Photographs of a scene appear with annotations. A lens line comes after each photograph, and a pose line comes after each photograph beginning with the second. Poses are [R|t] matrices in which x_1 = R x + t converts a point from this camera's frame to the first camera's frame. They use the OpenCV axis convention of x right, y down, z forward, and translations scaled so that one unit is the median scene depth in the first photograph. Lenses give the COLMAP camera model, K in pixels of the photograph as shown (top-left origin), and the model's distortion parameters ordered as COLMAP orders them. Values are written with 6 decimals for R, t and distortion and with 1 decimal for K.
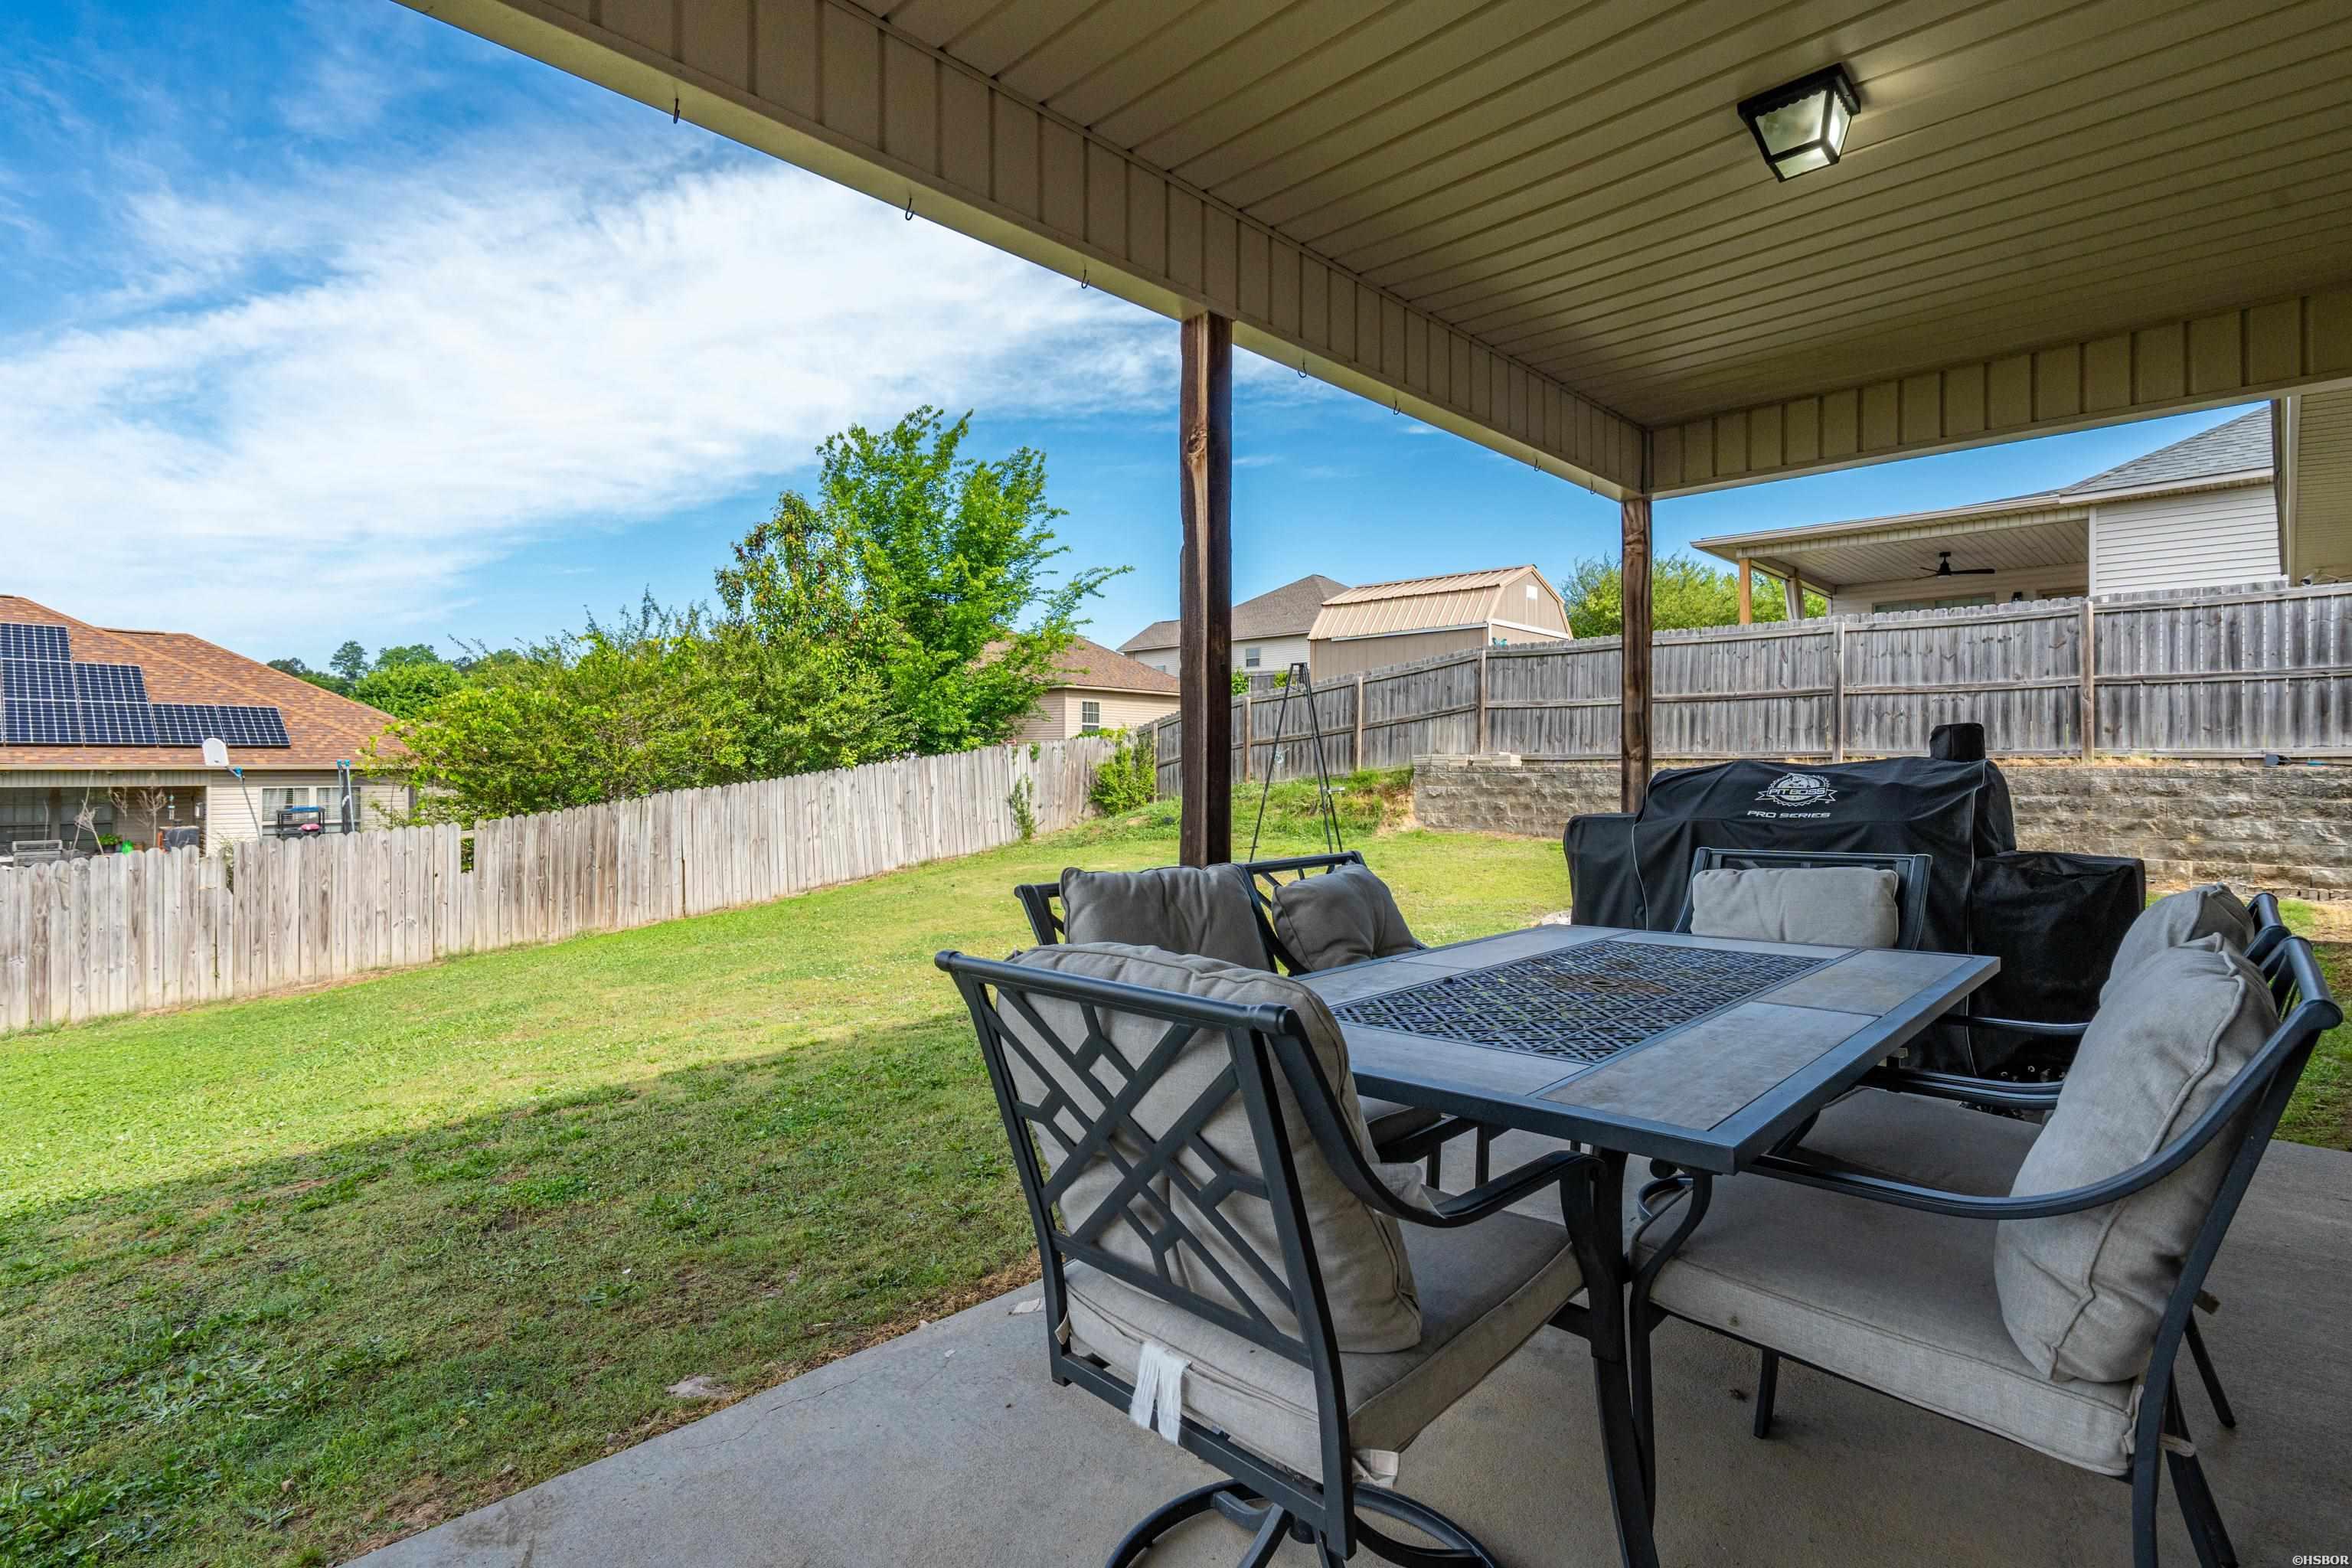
lens RADIAL K [[1066.8, 0, 1201.1], [0, 1066.8, 792.4], [0, 0, 1]] dist [-0.022090, 0.014362]
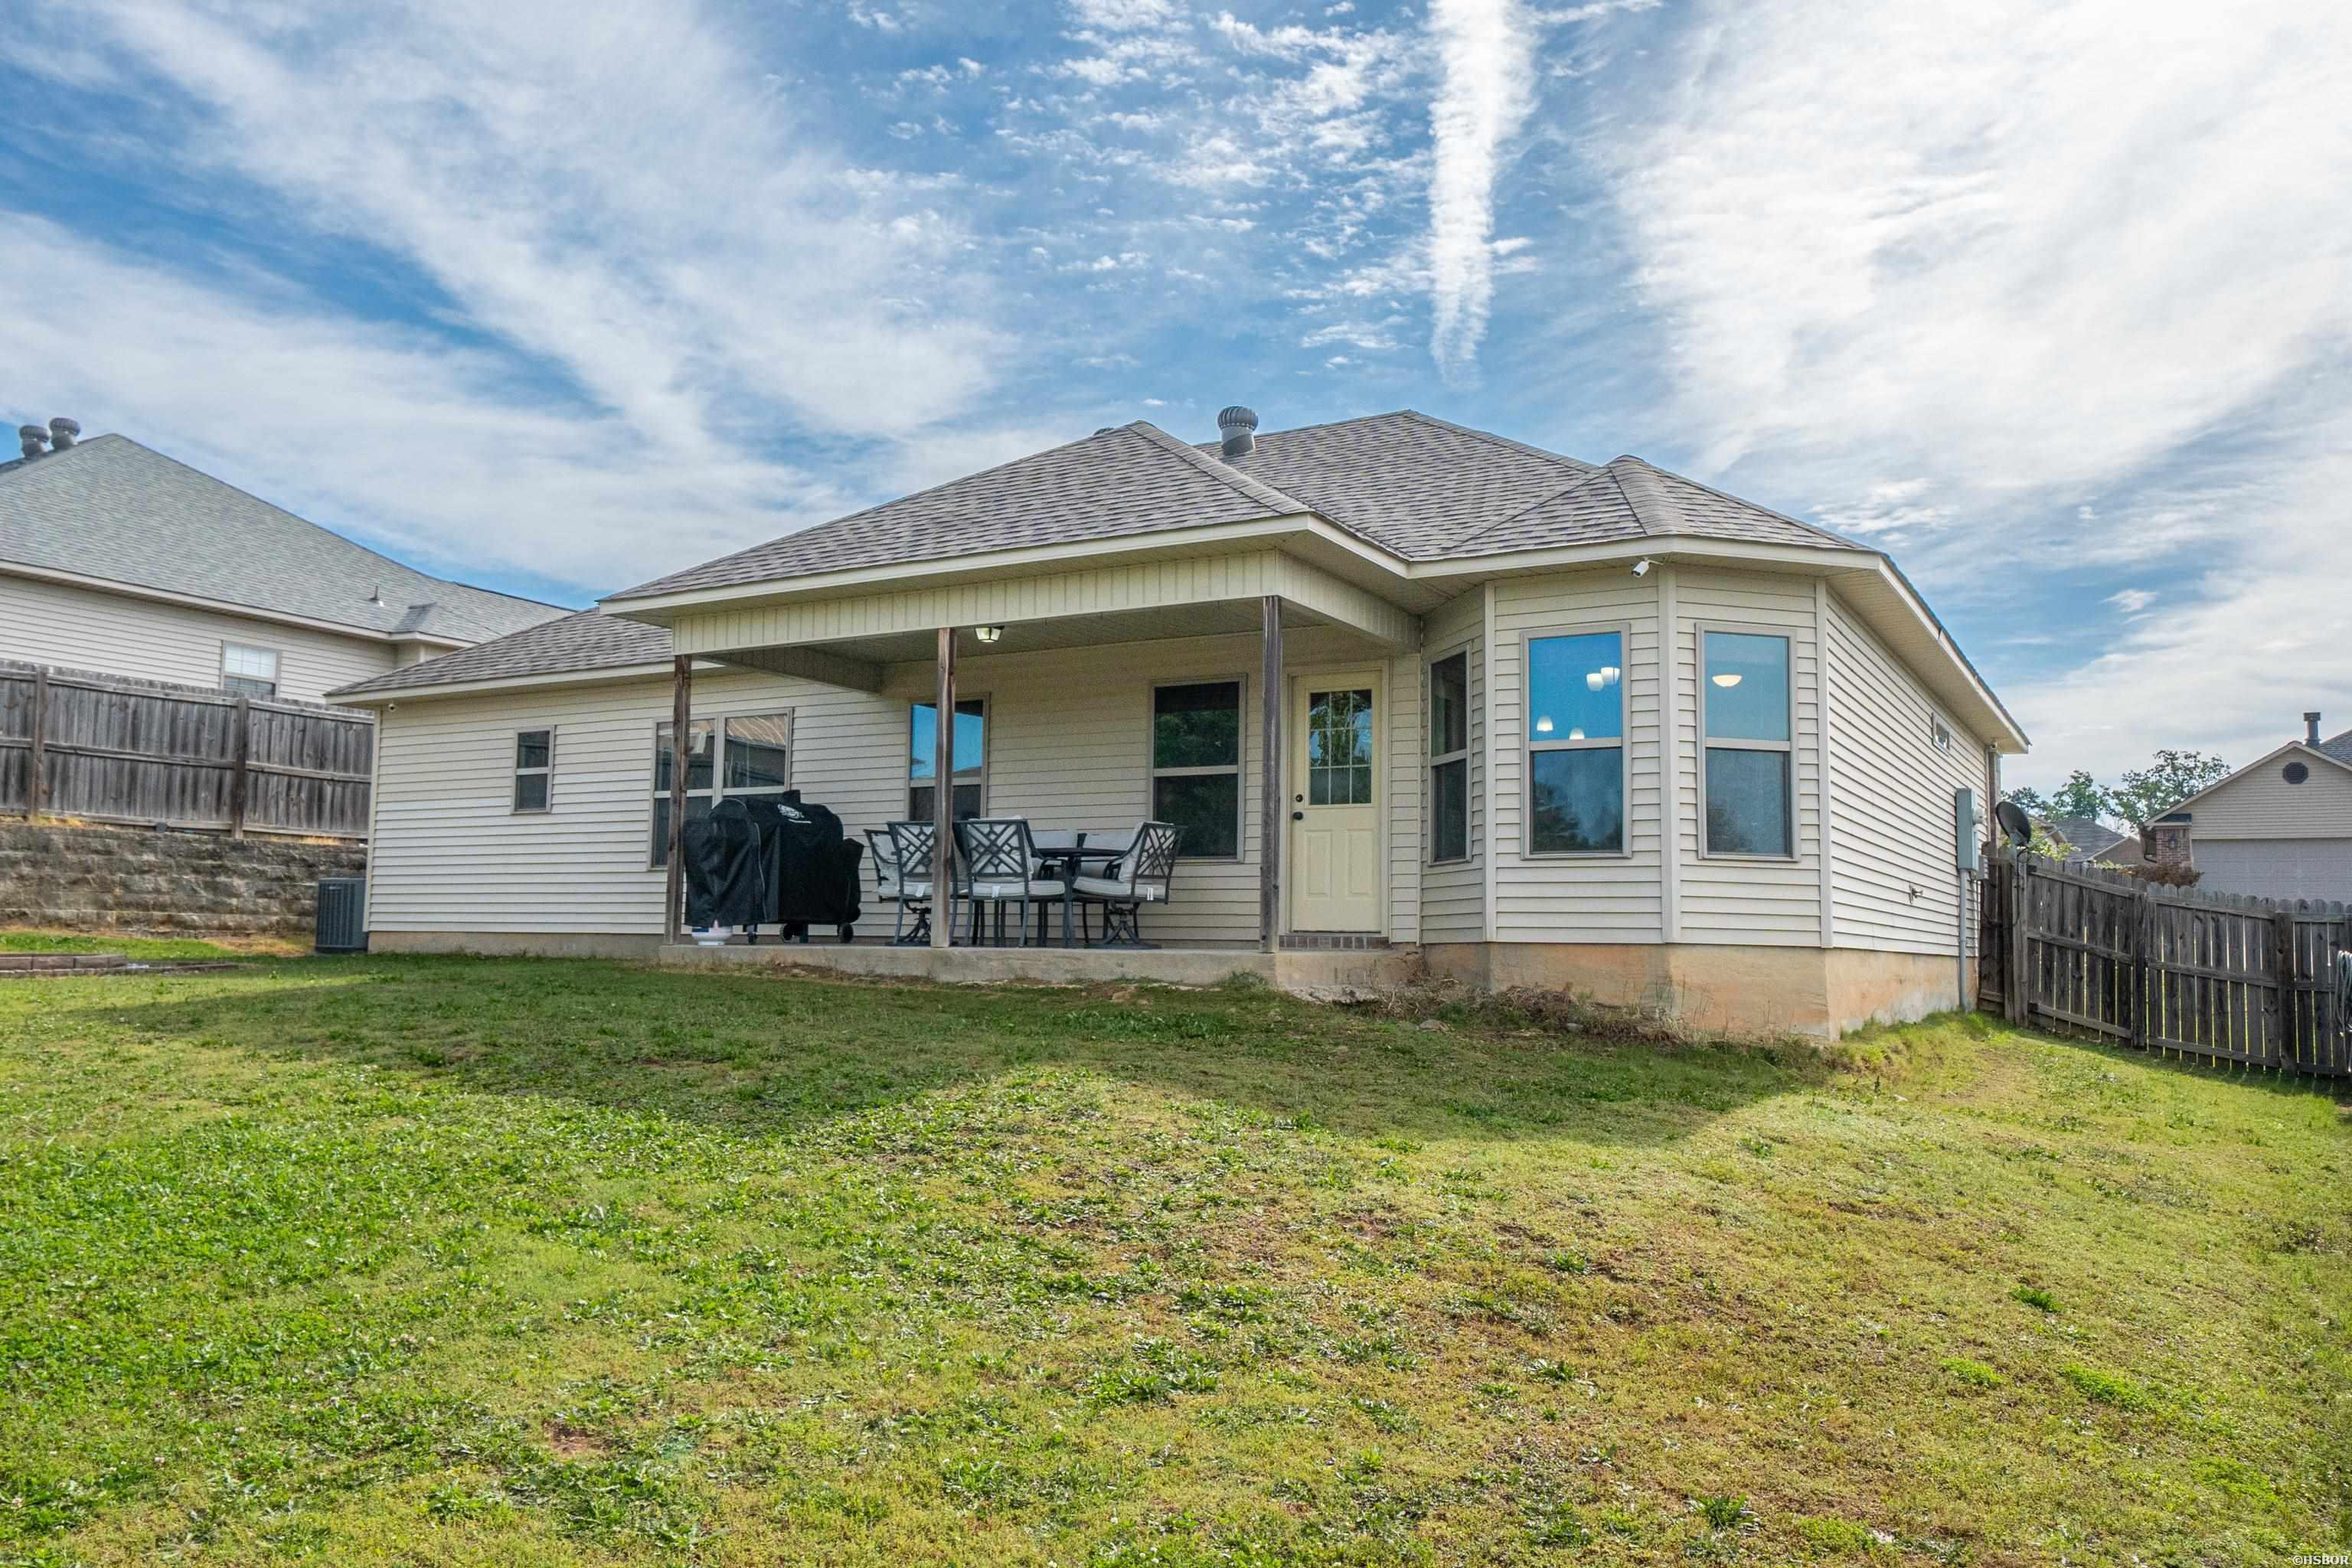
lens RADIAL K [[1702.0, 0, 1156.7], [0, 1702.0, 760.2], [0, 0, 1]] dist [0.000424, 0.006335]
pose [[-0.189430, 0.103368, 0.976438, -1.034436], [0.006626, 0.994555, -0.104000, 0.094485], [-0.981872, -0.013231, -0.189083, 0.217779]]
